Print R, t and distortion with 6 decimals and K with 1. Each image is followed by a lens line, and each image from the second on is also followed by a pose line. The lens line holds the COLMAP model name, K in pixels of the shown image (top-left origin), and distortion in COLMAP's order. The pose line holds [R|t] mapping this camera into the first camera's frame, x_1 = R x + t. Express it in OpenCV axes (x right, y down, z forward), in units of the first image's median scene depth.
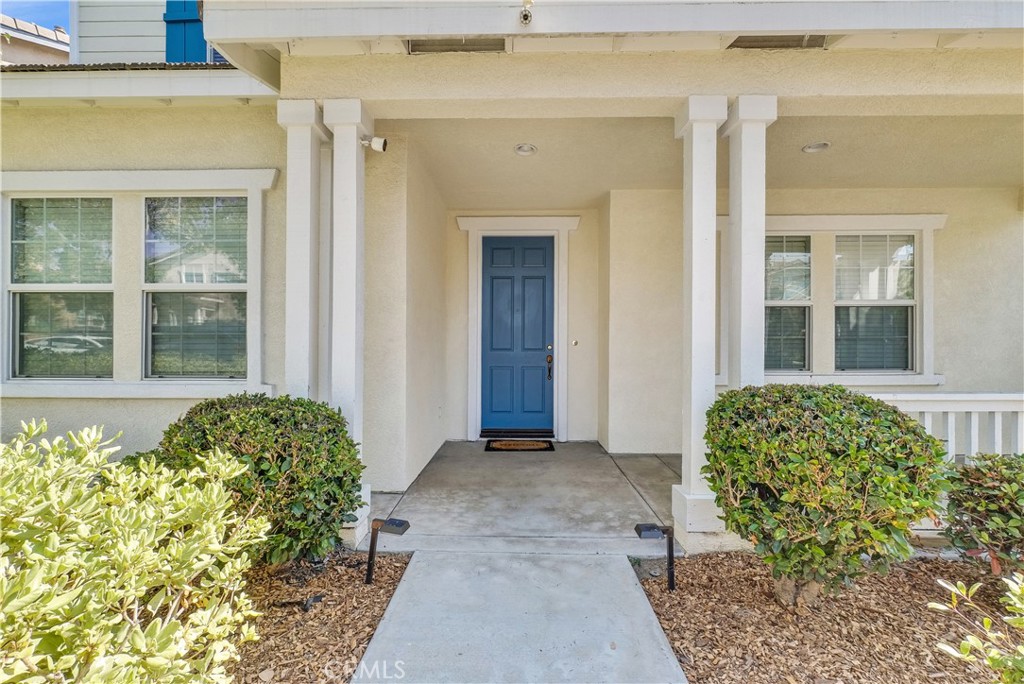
lens RADIAL K [[418.7, 0, 509.4], [0, 418.7, 344.9], [0, 0, 1]] dist [-0.002543, -0.000243]
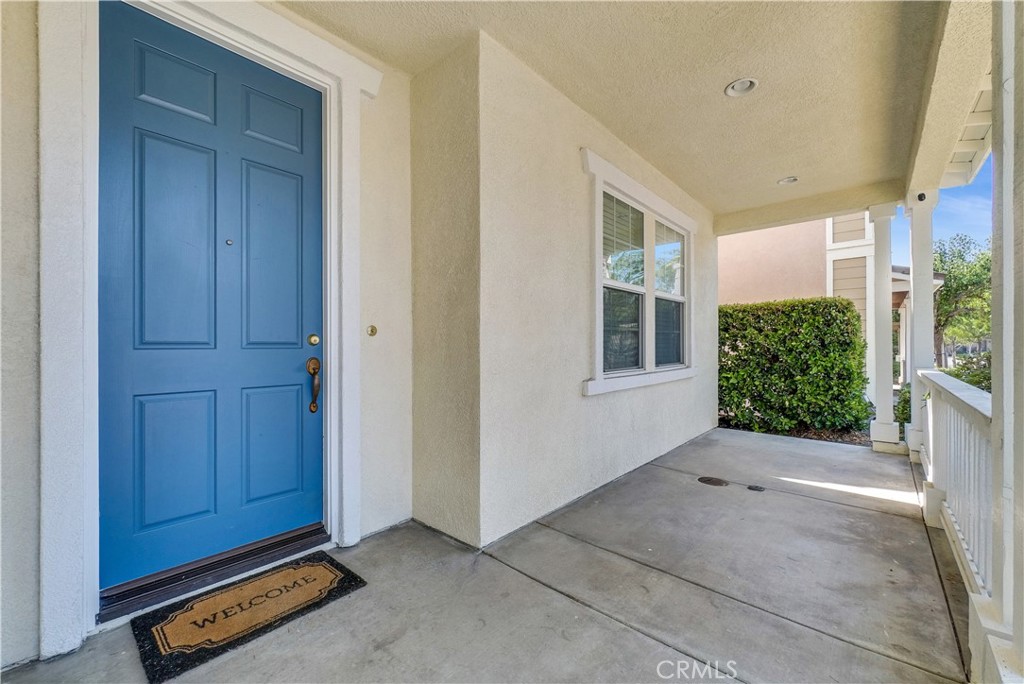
lens RADIAL K [[418.7, 0, 509.4], [0, 418.7, 344.9], [0, 0, 1]] dist [-0.002543, -0.000243]
pose [[0.653975, -0.001412, 0.756515, -0.104978], [0.001848, 0.999998, 0.000269, 0.012195], [-0.756514, 0.001222, 0.653977, 0.561327]]
